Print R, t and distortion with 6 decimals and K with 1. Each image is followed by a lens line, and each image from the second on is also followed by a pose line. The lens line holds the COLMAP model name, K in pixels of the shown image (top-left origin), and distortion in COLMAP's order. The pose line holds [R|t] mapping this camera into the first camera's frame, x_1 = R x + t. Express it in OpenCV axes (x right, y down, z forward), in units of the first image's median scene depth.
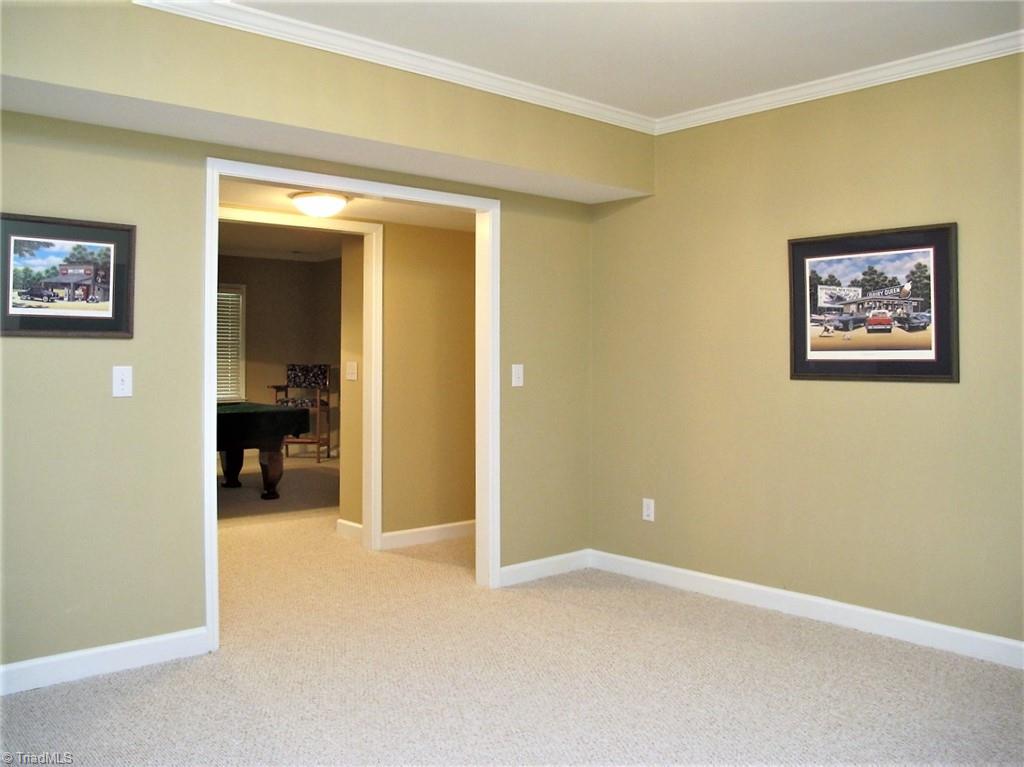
lens RADIAL K [[862.6, 0, 501.7], [0, 862.6, 347.6], [0, 0, 1]] dist [-0.153665, 0.122332]
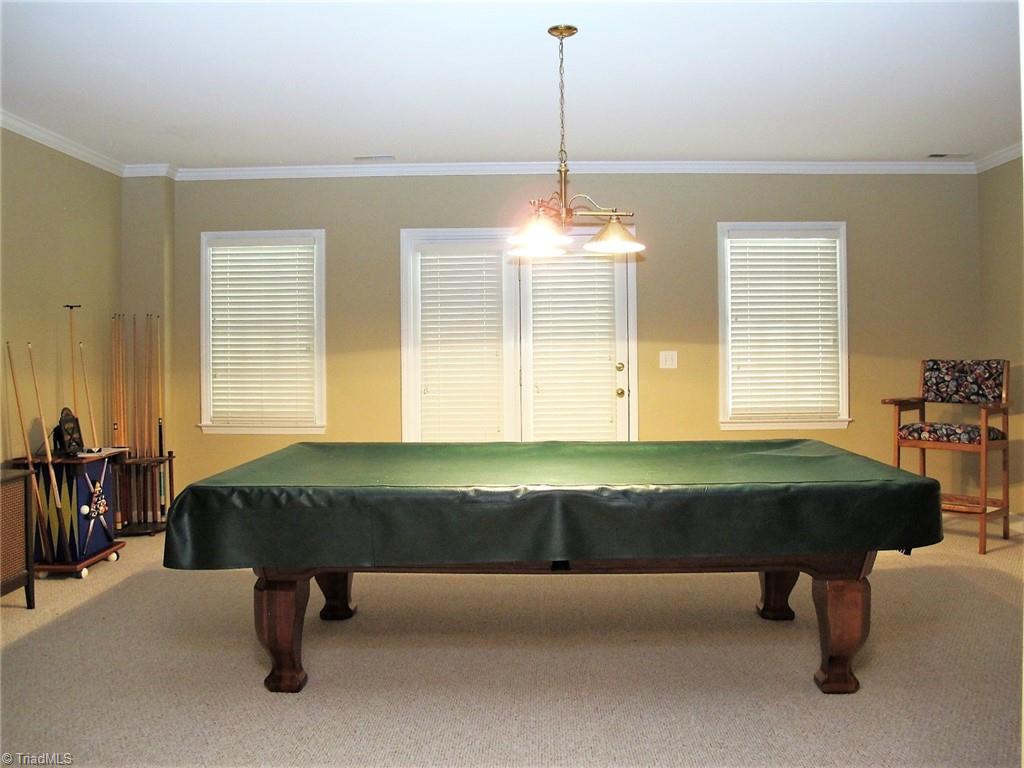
lens RADIAL K [[862.6, 0, 501.7], [0, 862.6, 348.1], [0, 0, 1]] dist [-0.153665, 0.122332]
pose [[0.728814, -0.009783, -0.684642, -0.079996], [0.016523, 0.999858, 0.003302, 0.005719], [0.684513, -0.013719, 0.728872, 0.420798]]
